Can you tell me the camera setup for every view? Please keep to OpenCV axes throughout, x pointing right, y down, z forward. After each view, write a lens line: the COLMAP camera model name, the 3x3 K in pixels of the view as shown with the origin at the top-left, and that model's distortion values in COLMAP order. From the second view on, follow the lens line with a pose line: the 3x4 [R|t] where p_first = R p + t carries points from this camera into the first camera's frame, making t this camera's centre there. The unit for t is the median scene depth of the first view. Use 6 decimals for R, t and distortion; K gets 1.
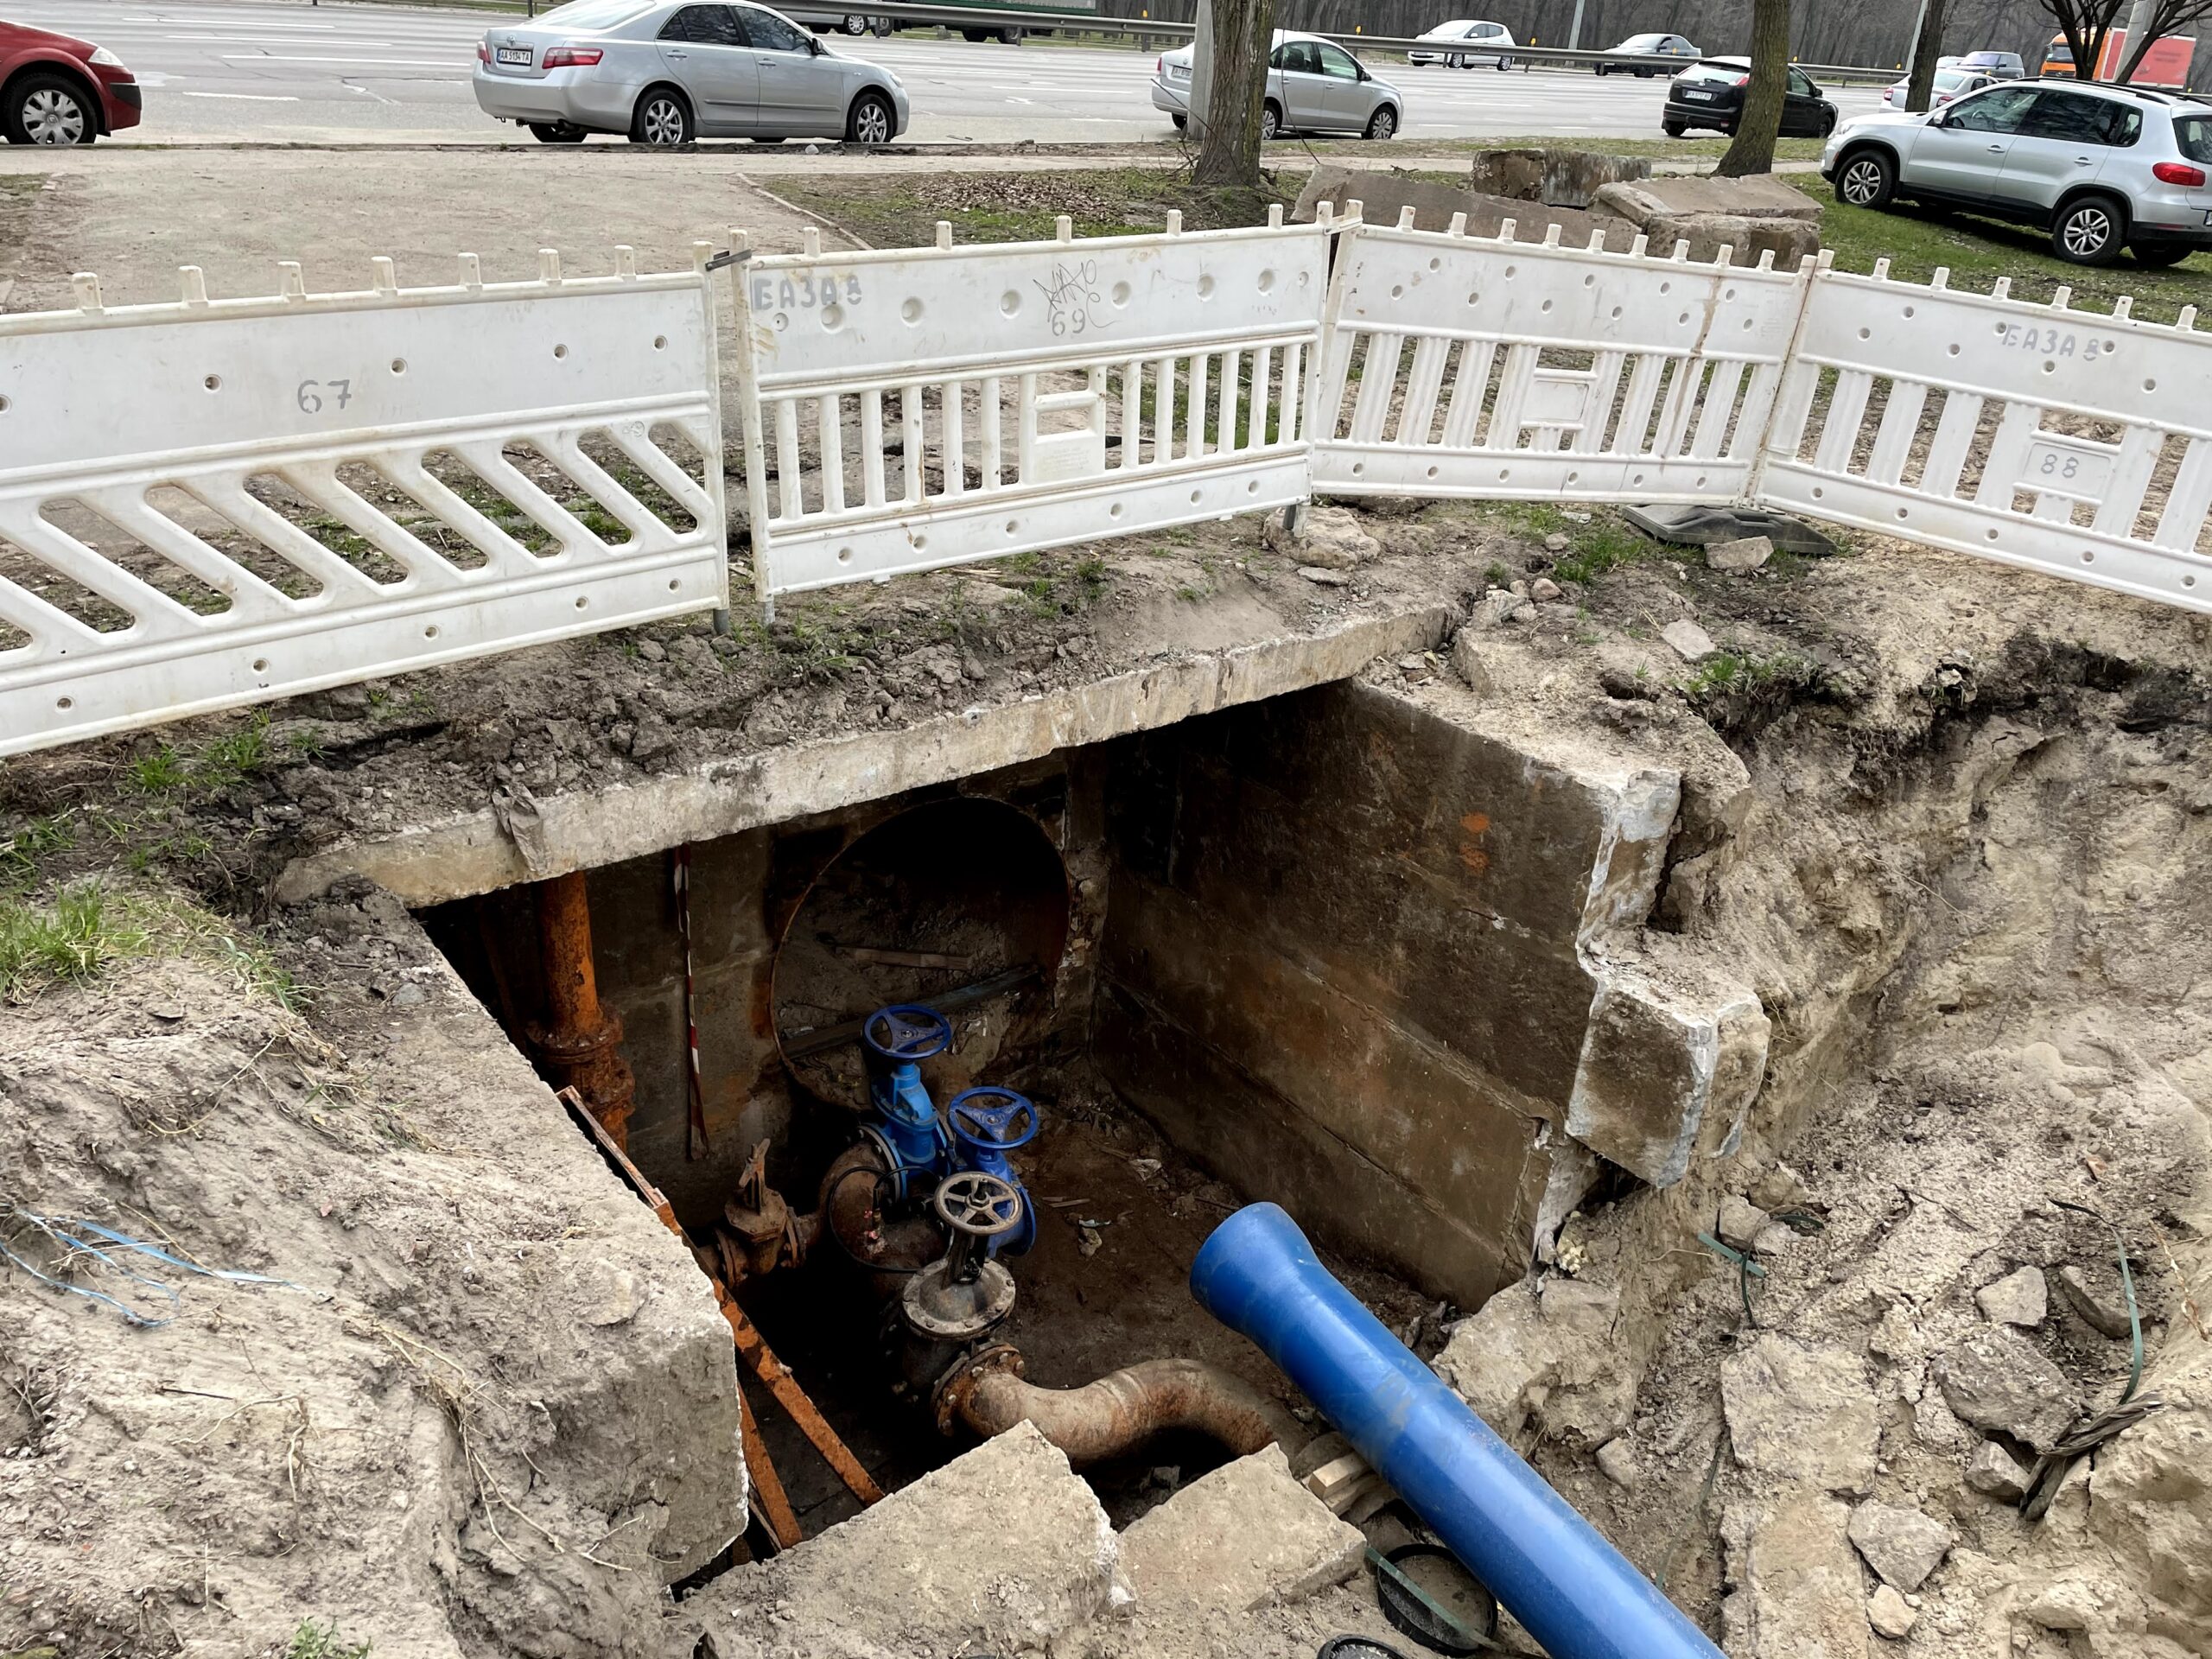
lens RADIAL K [[1679.2, 0, 1106.0], [0, 1679.2, 829.5], [0, 0, 1]] dist [0.116238, -0.203424]
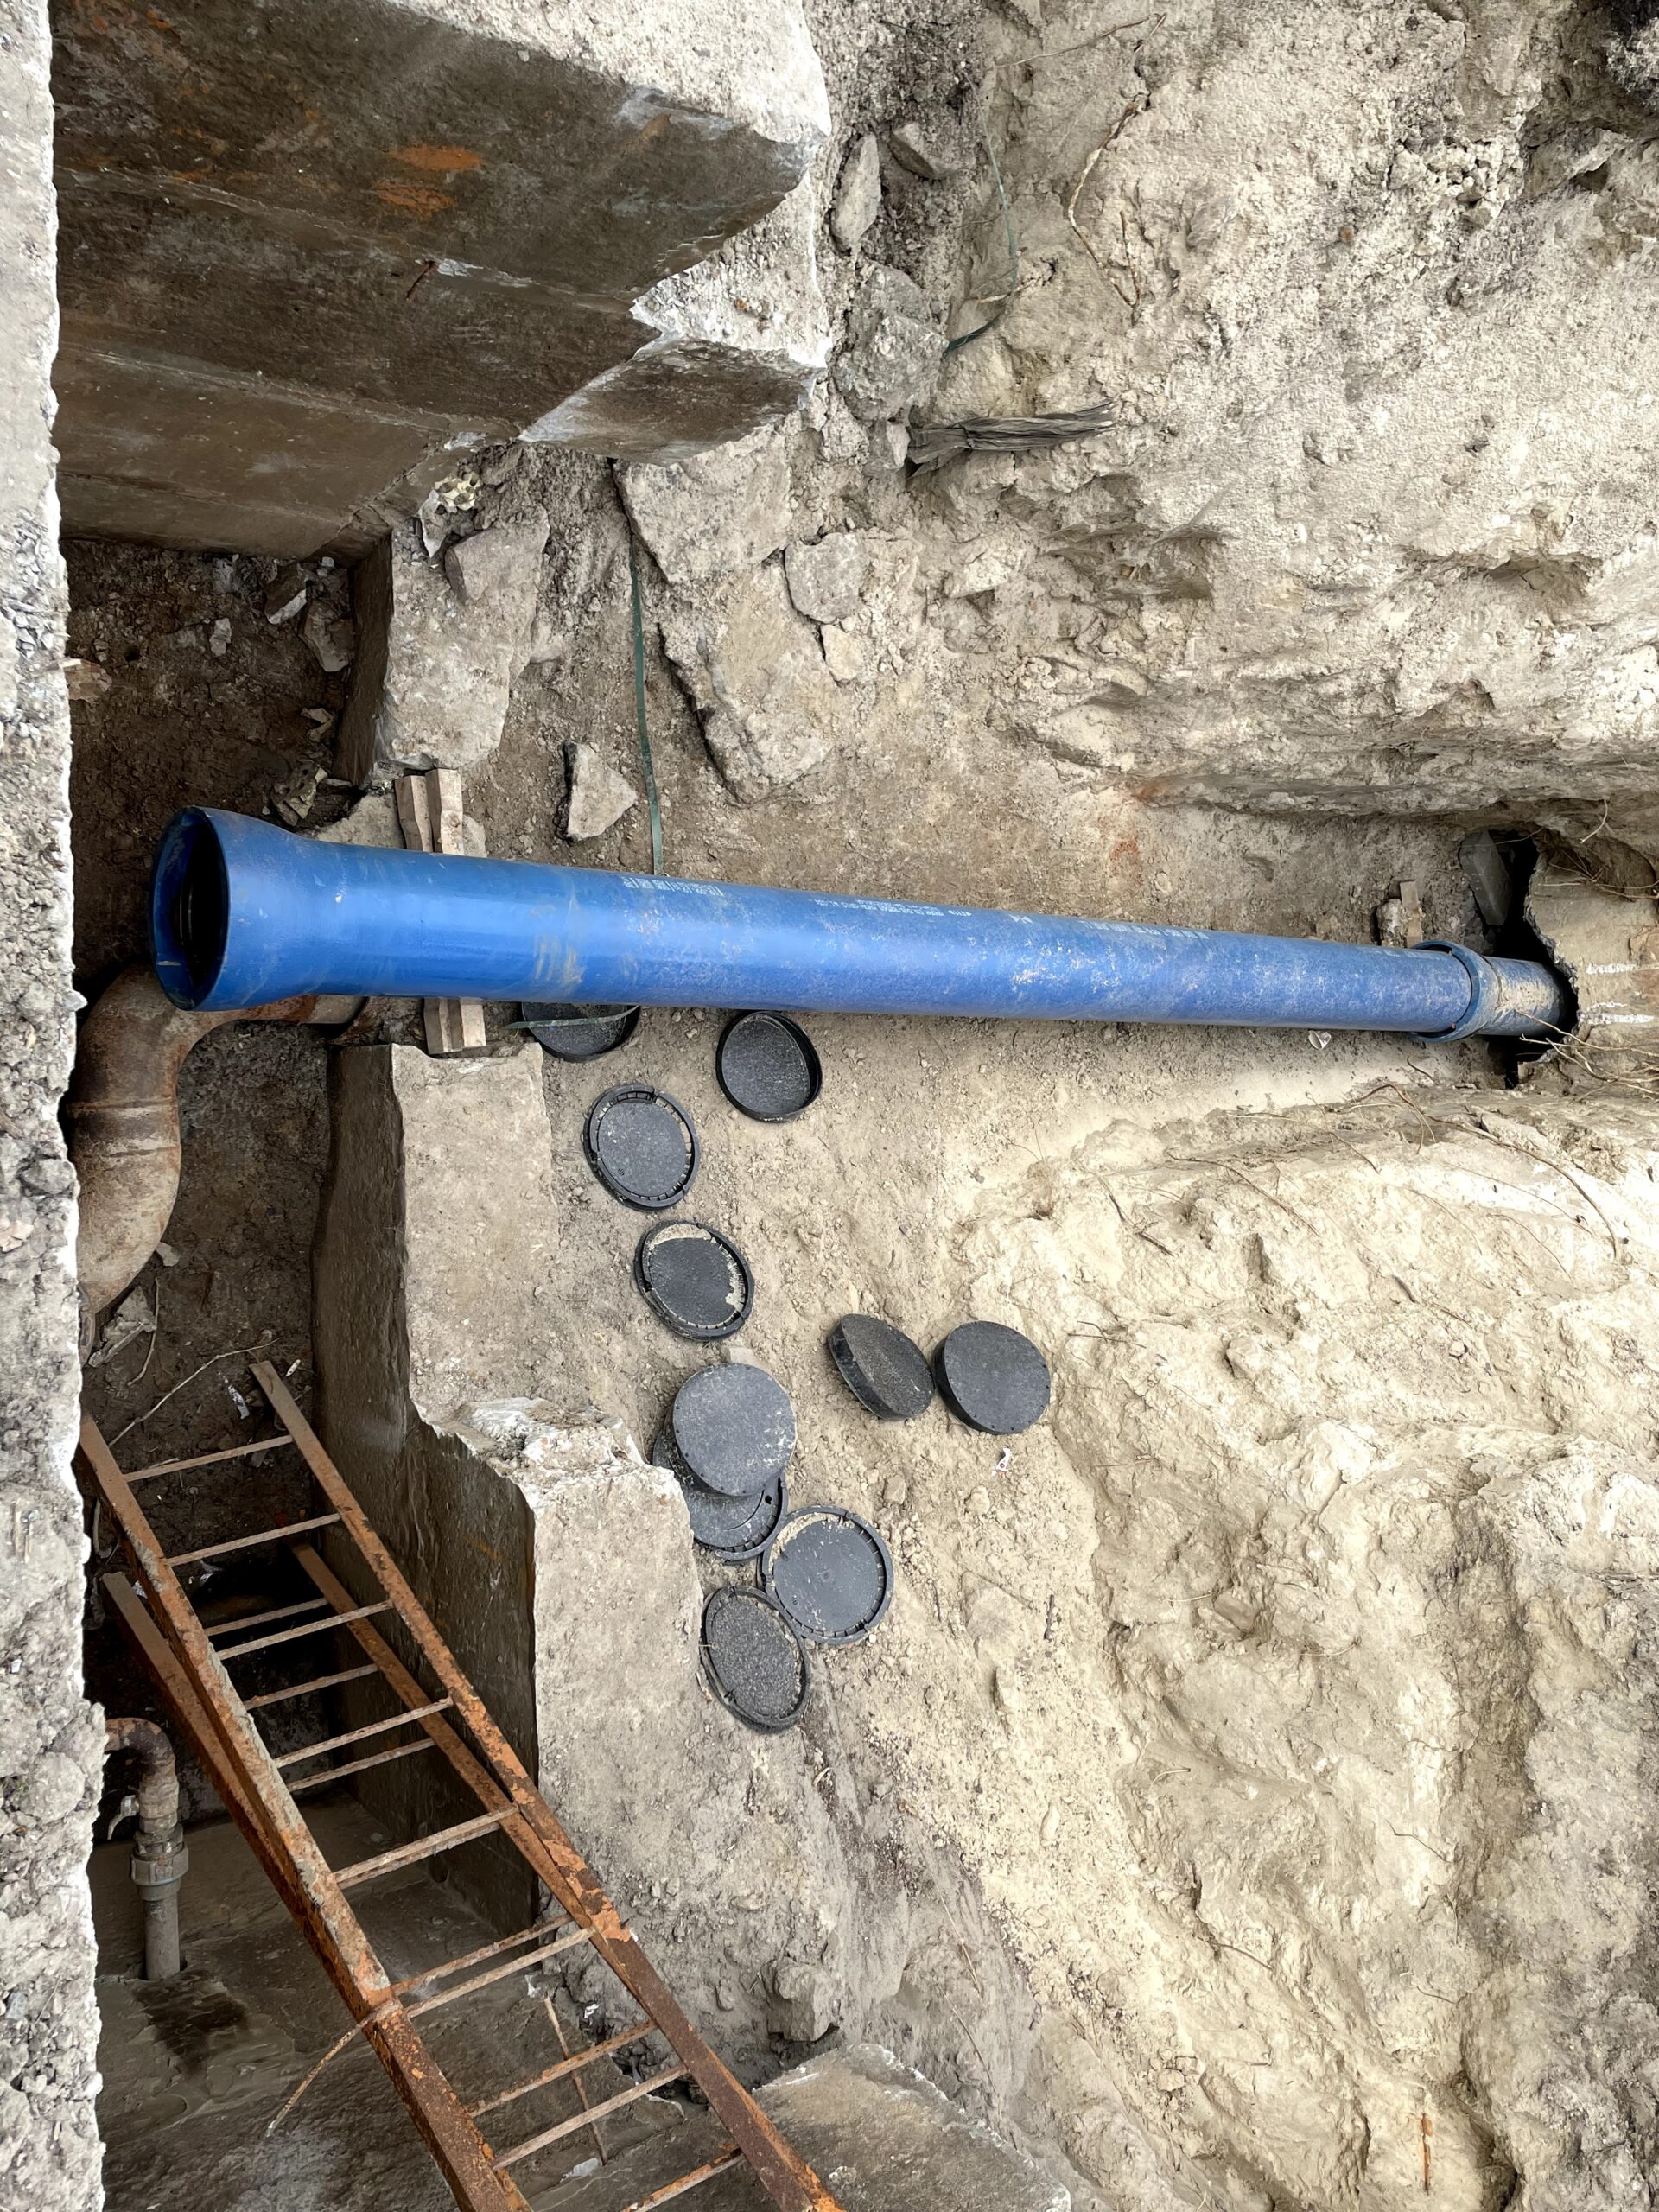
lens RADIAL K [[1695.6, 0, 829.5], [0, 1695.6, 1106.0], [0, 0, 1]] dist [0.116517, -0.127478]
pose [[0.493119, -0.820044, 0.290453, -0.050642], [-0.245241, 0.189295, 0.950802, -0.397254], [-0.834680, -0.540089, -0.107764, 0.853832]]
